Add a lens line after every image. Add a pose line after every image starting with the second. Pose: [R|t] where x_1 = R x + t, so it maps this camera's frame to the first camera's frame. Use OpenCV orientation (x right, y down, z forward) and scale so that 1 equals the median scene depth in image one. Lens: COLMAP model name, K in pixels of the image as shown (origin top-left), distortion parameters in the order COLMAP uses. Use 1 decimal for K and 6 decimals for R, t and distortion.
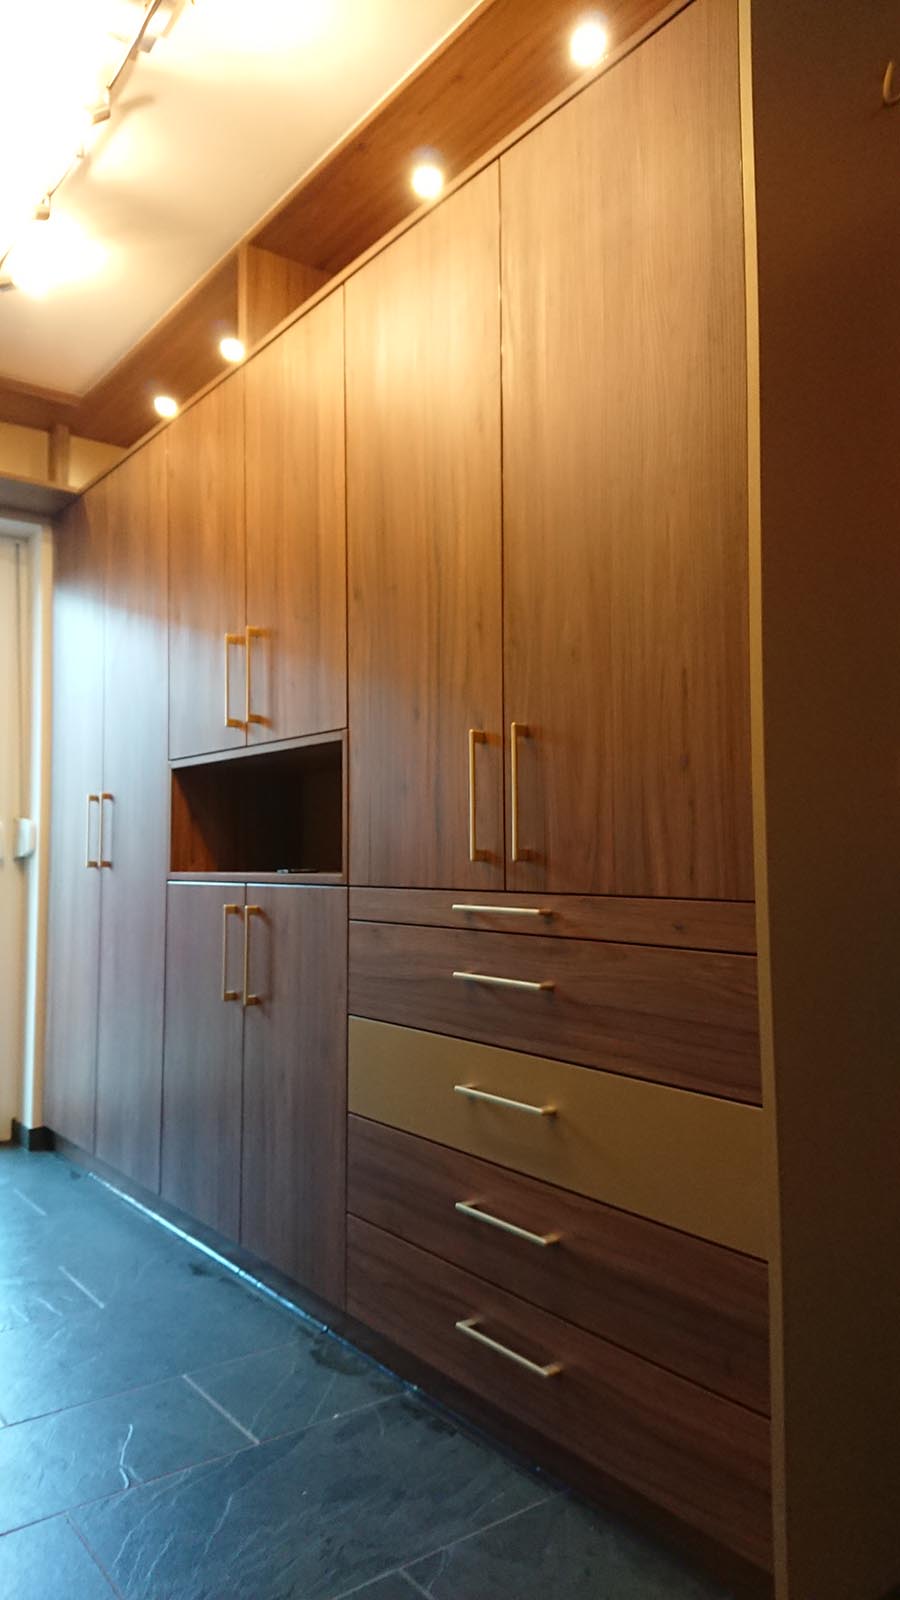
lens RADIAL K [[1092.0, 0, 447.5], [0, 1092.0, 787.5], [0, 0, 1]] dist [0.192049, -0.257530]
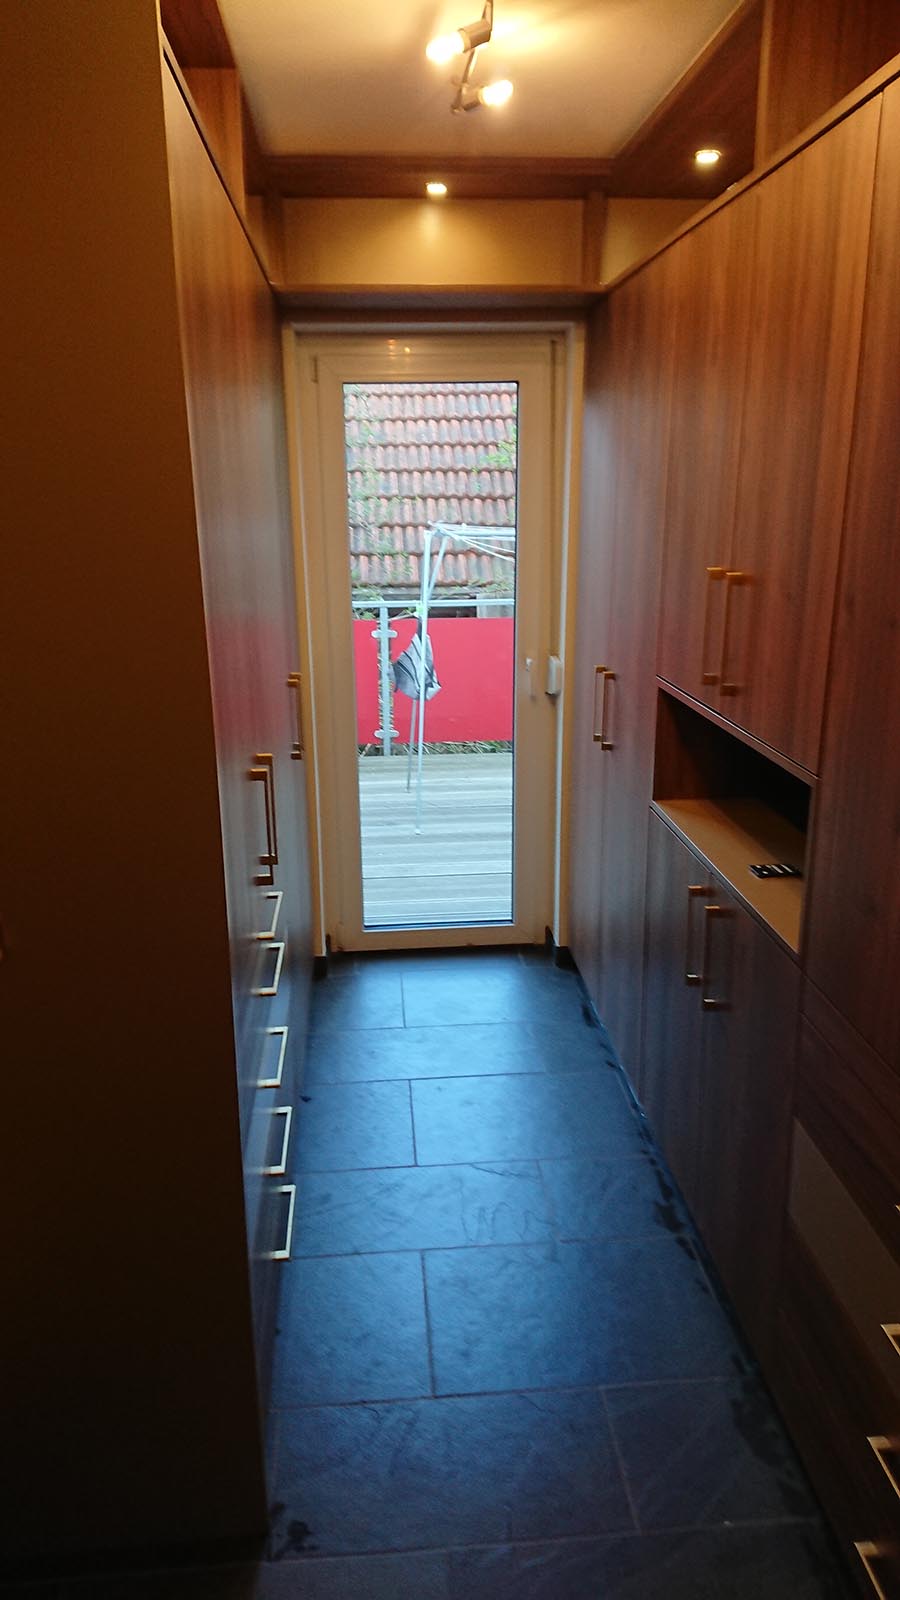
lens RADIAL K [[1092.0, 0, 447.5], [0, 1092.0, 787.5], [0, 0, 1]] dist [0.192049, -0.257530]
pose [[0.844251, 0.147742, -0.515182, 0.097605], [0.038454, 0.942078, 0.333183, -0.344176], [0.534567, -0.301101, 0.789669, 0.291231]]
